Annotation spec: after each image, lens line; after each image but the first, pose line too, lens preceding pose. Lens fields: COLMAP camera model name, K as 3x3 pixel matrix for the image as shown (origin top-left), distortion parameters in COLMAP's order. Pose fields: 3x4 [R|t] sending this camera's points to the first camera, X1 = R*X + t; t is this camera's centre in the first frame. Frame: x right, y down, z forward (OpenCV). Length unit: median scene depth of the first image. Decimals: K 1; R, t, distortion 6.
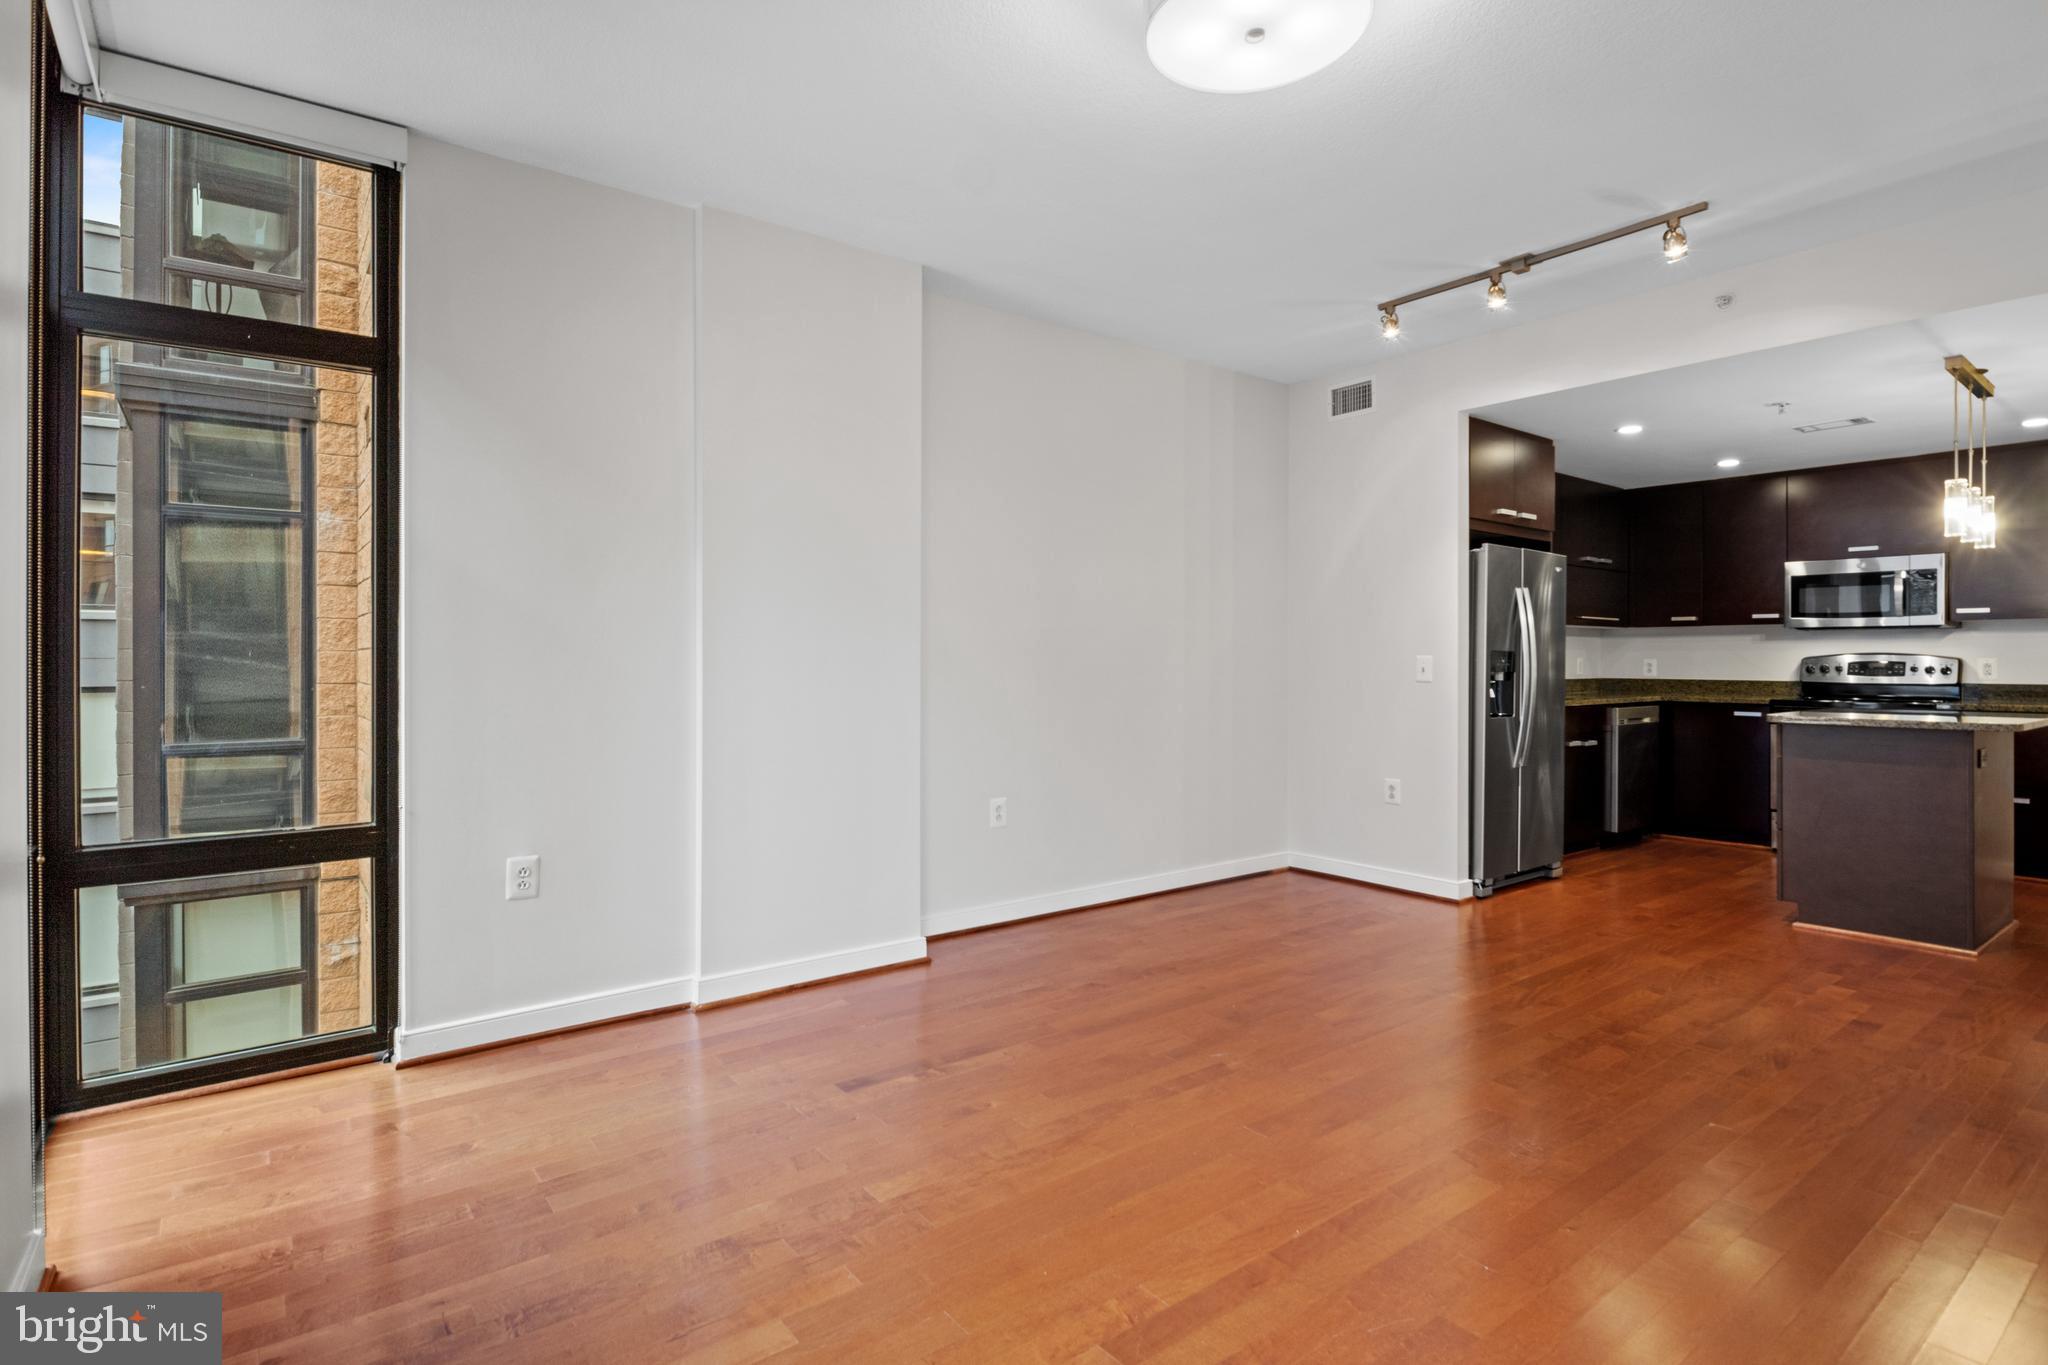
lens RADIAL K [[1025.6, 0, 1025.0], [0, 1025.6, 662.4], [0, 0, 1]] dist [-0.004557, -0.001353]
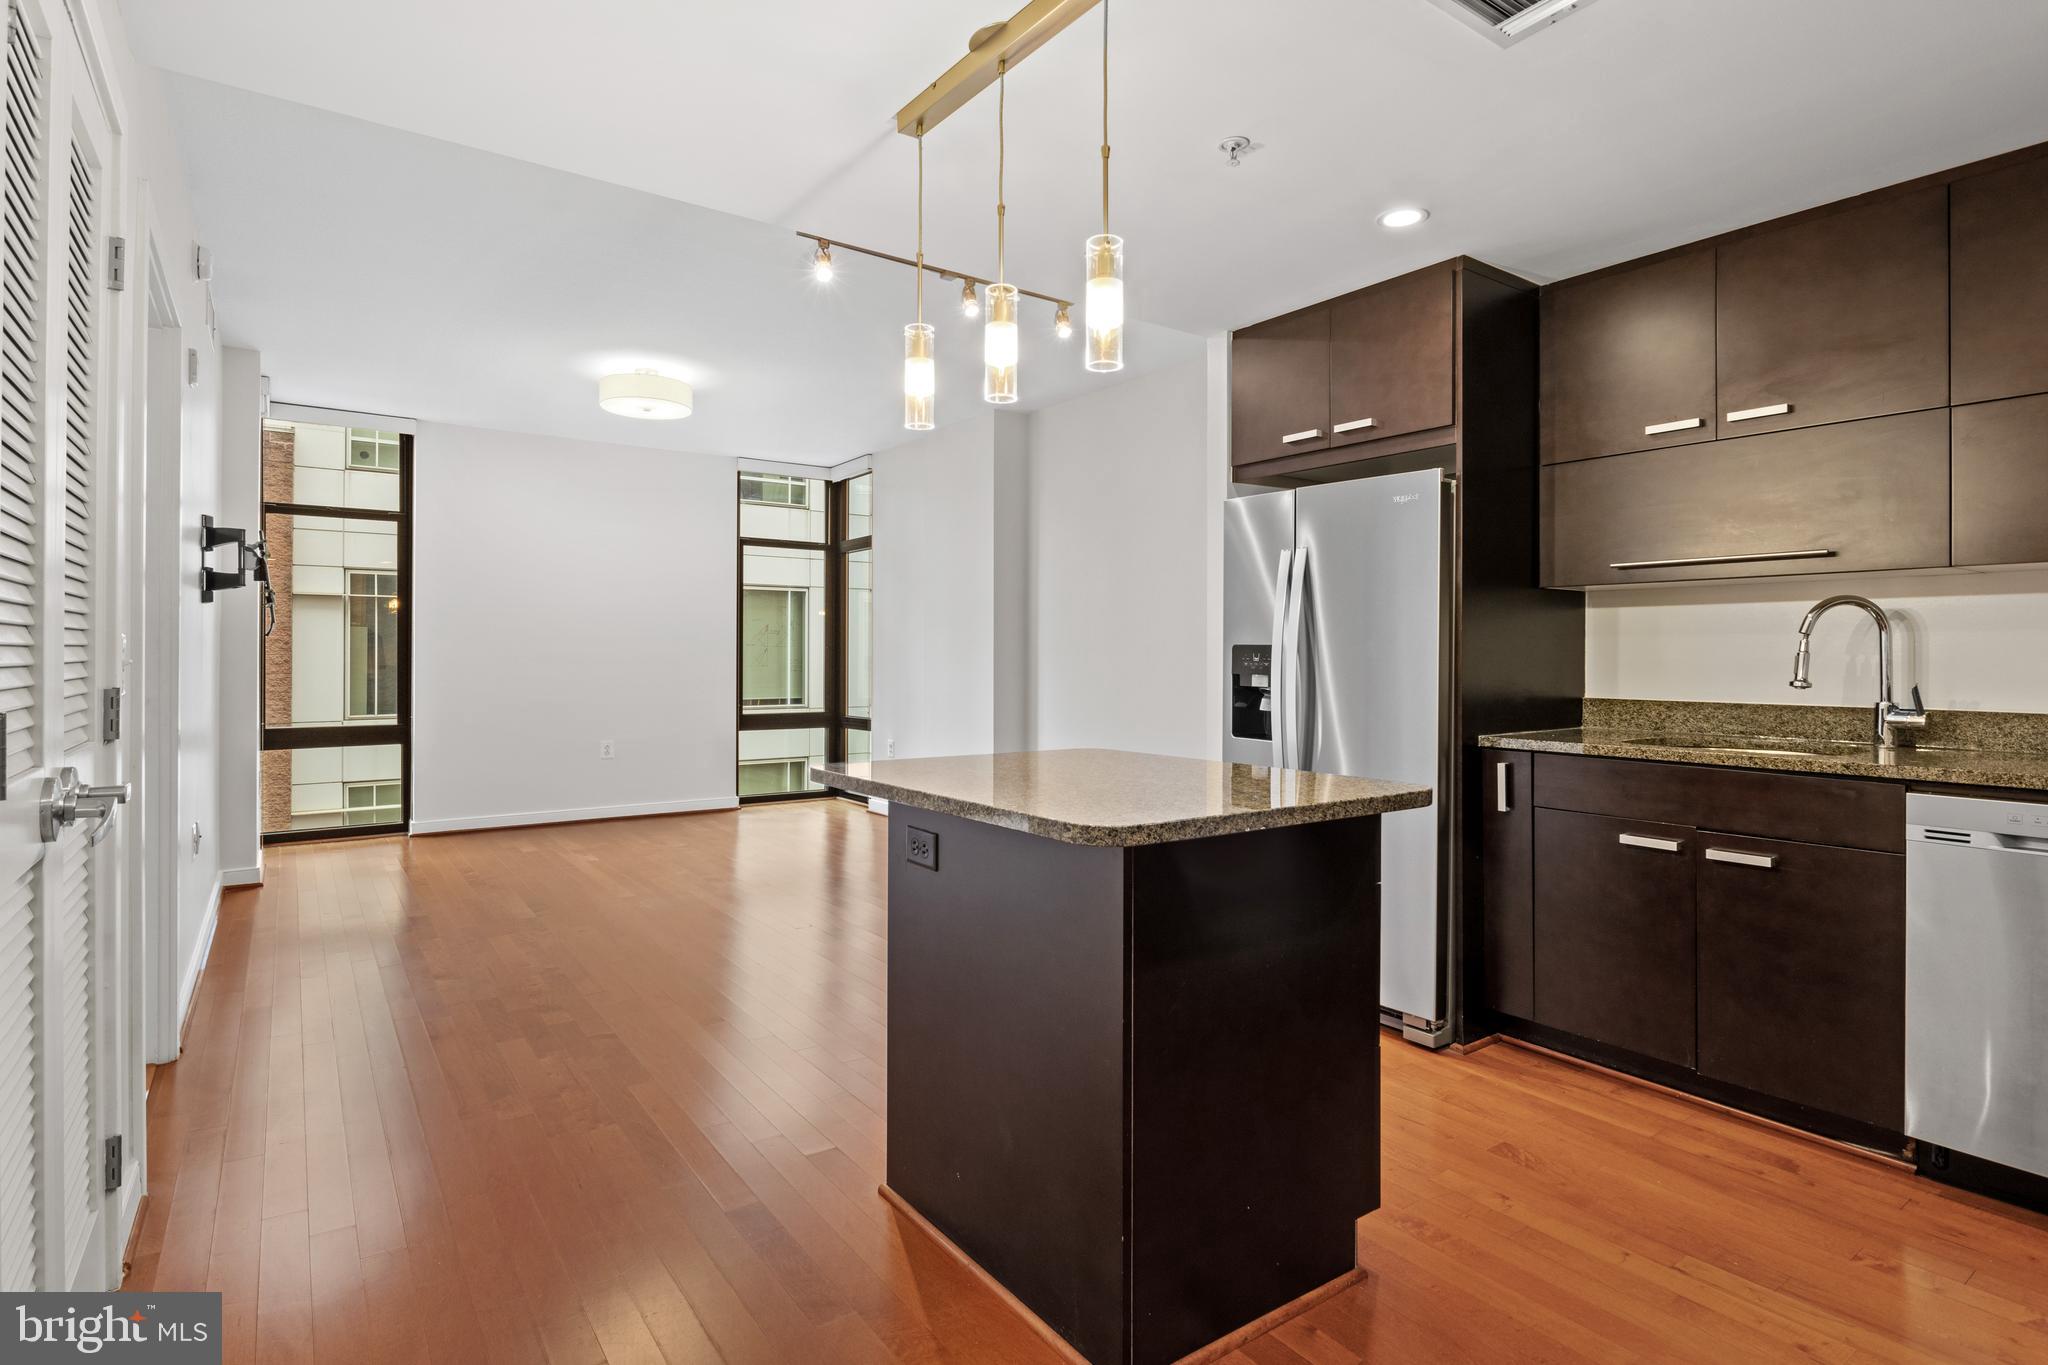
lens RADIAL K [[1029.5, 0, 1034.1], [0, 1029.5, 652.5], [0, 0, 1]] dist [-0.003073, -0.000496]
pose [[-0.027408, -0.004737, -0.999613, 1.033084], [-0.007124, 0.999964, -0.004543, -0.001165], [0.999599, 0.006997, -0.027441, 0.761039]]
